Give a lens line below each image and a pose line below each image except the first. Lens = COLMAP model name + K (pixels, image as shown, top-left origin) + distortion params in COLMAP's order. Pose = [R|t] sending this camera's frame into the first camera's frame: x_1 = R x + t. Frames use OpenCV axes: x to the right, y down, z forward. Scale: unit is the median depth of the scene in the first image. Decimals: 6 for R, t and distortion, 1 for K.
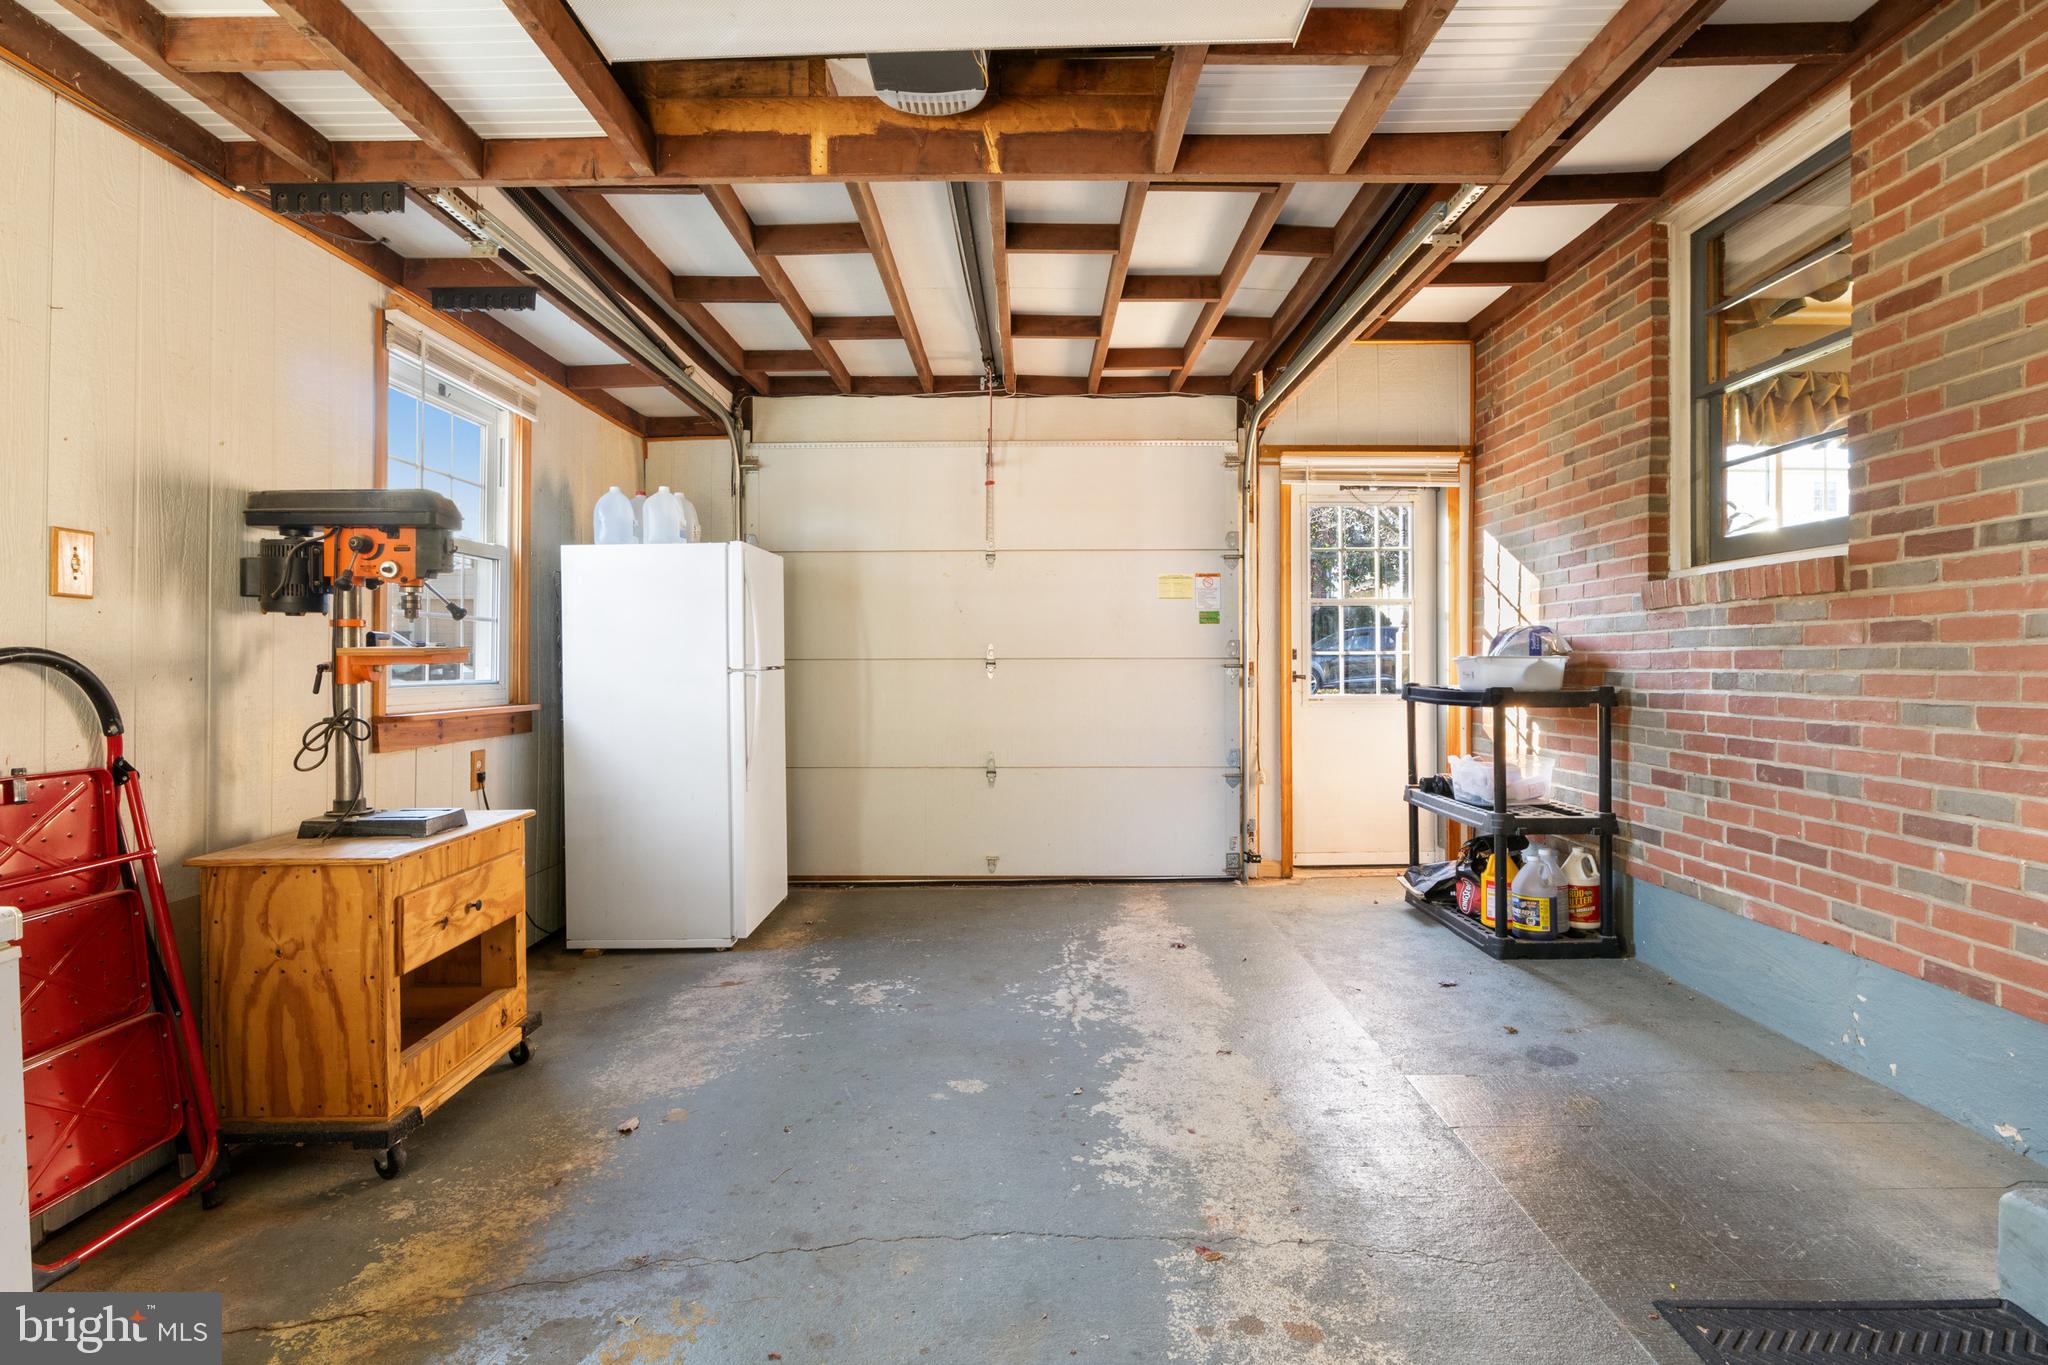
lens RADIAL K [[1026.7, 0, 1025.2], [0, 1026.7, 671.5], [0, 0, 1]] dist [-0.009135, 0.002229]
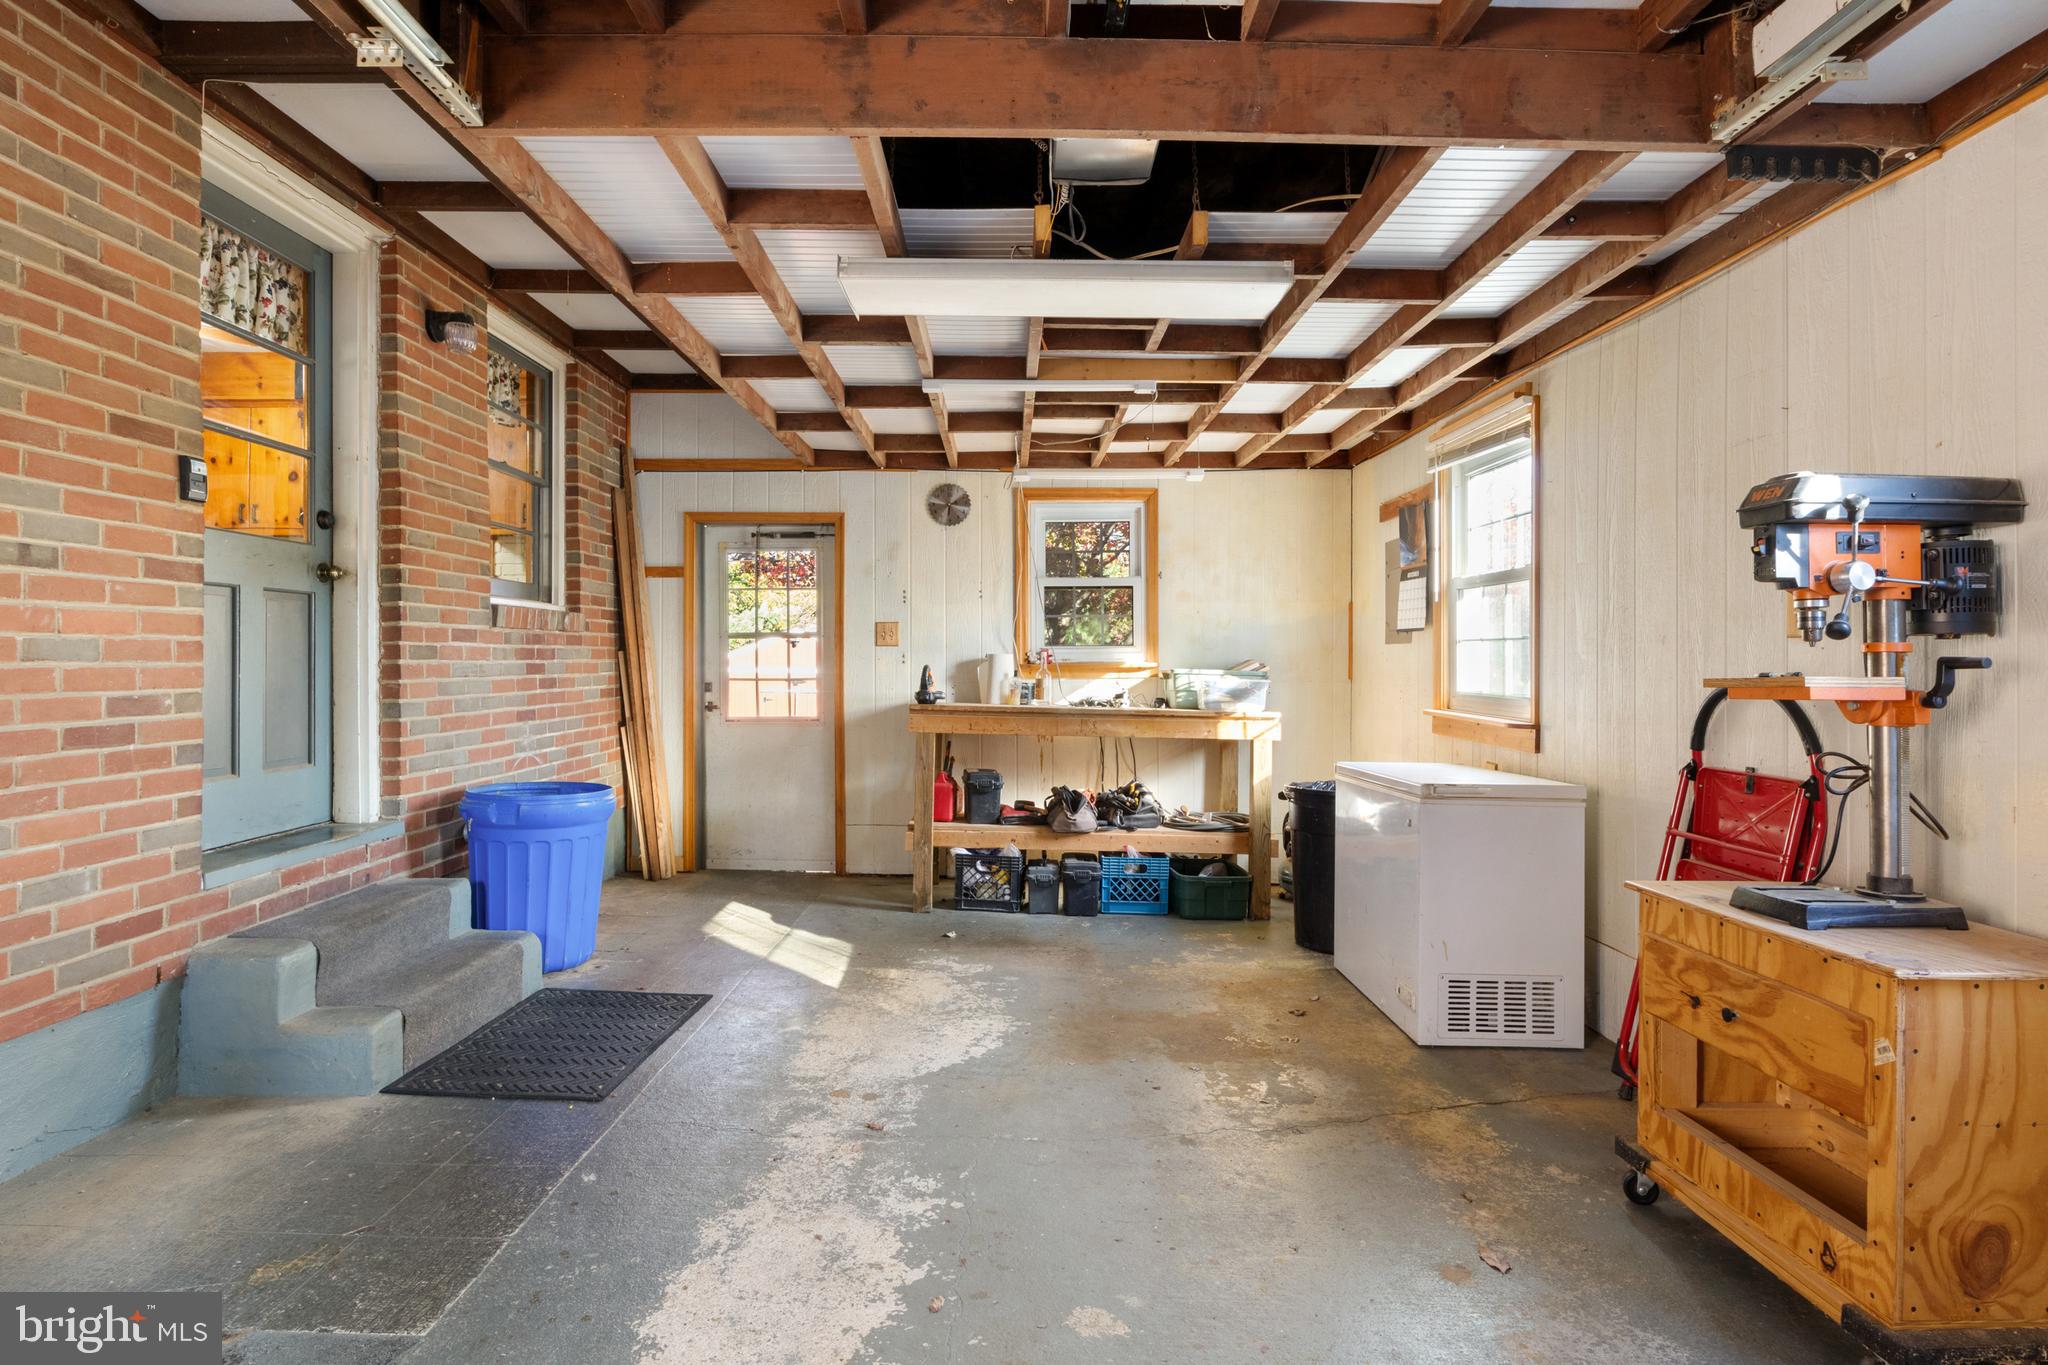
lens RADIAL K [[1026.7, 0, 1028.5], [0, 1026.7, 670.5], [0, 0, 1]] dist [-0.009135, 0.002229]
pose [[-0.999787, -0.005021, -0.020014, 0.006175], [-0.005277, 0.999905, 0.012759, -0.041396], [0.019948, 0.012862, -0.999718, 2.022679]]
